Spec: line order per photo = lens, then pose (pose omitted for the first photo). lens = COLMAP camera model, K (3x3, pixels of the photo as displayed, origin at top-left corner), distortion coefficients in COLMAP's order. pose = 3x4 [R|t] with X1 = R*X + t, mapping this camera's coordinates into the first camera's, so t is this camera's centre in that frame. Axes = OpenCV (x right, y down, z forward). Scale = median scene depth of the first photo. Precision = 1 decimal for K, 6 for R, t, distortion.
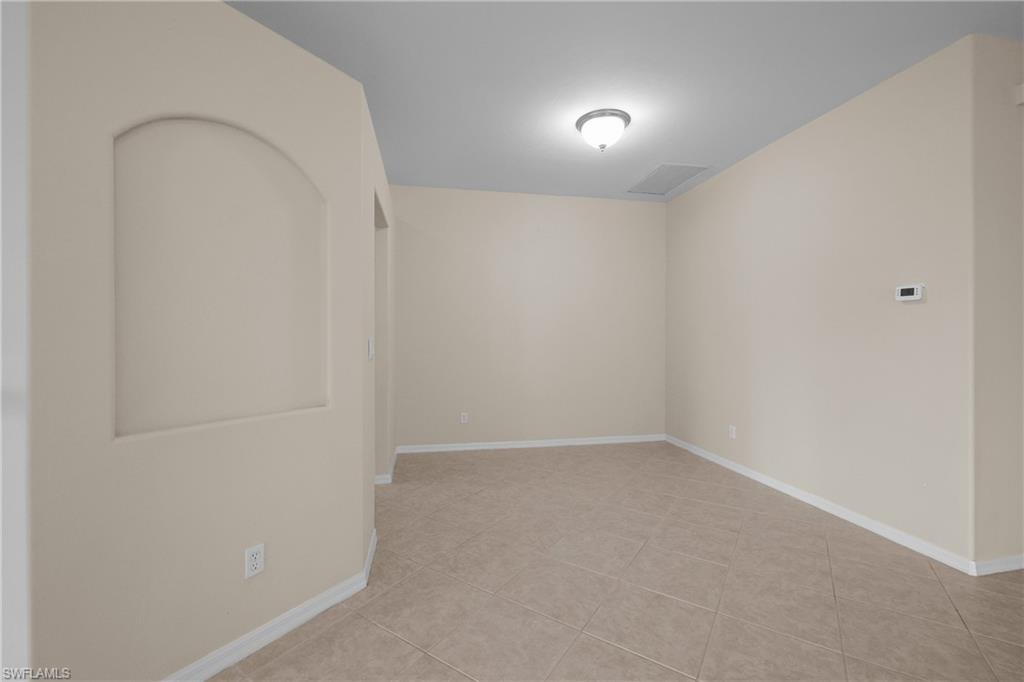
lens RADIAL K [[432.4, 0, 507.8], [0, 432.4, 338.0], [0, 0, 1]] dist [-0.001108, -0.000001]
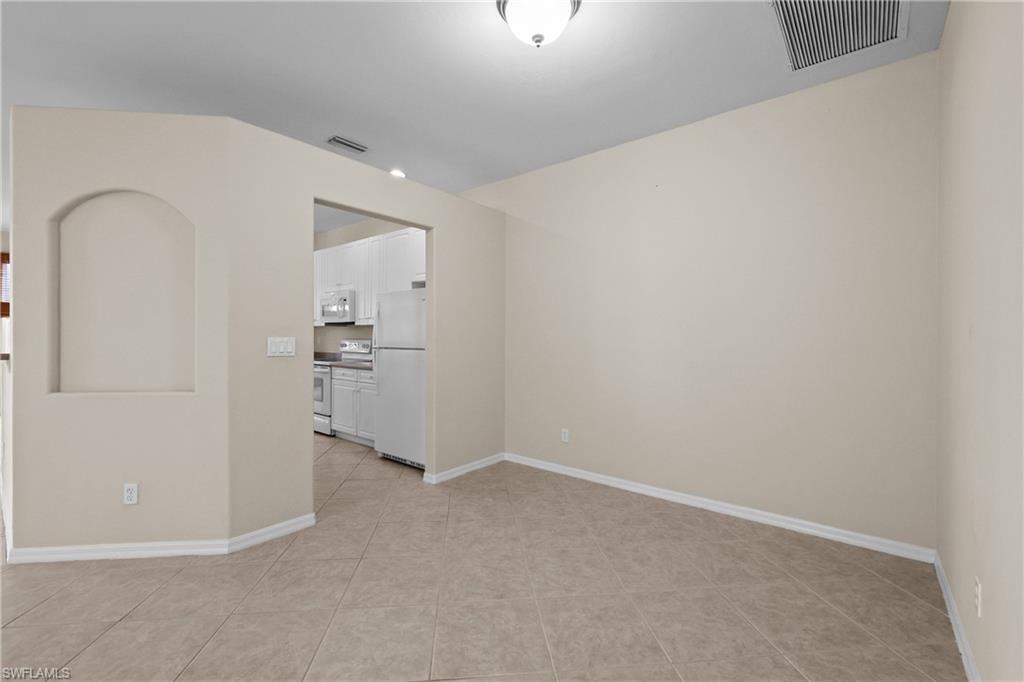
lens RADIAL K [[432.4, 0, 504.3], [0, 432.4, 340.7], [0, 0, 1]] dist [-0.001108, -0.000001]
pose [[0.633870, 0.009504, -0.773382, 1.042552], [-0.008099, 0.999951, 0.005651, -0.000632], [0.773398, 0.002682, 0.633916, 0.862680]]
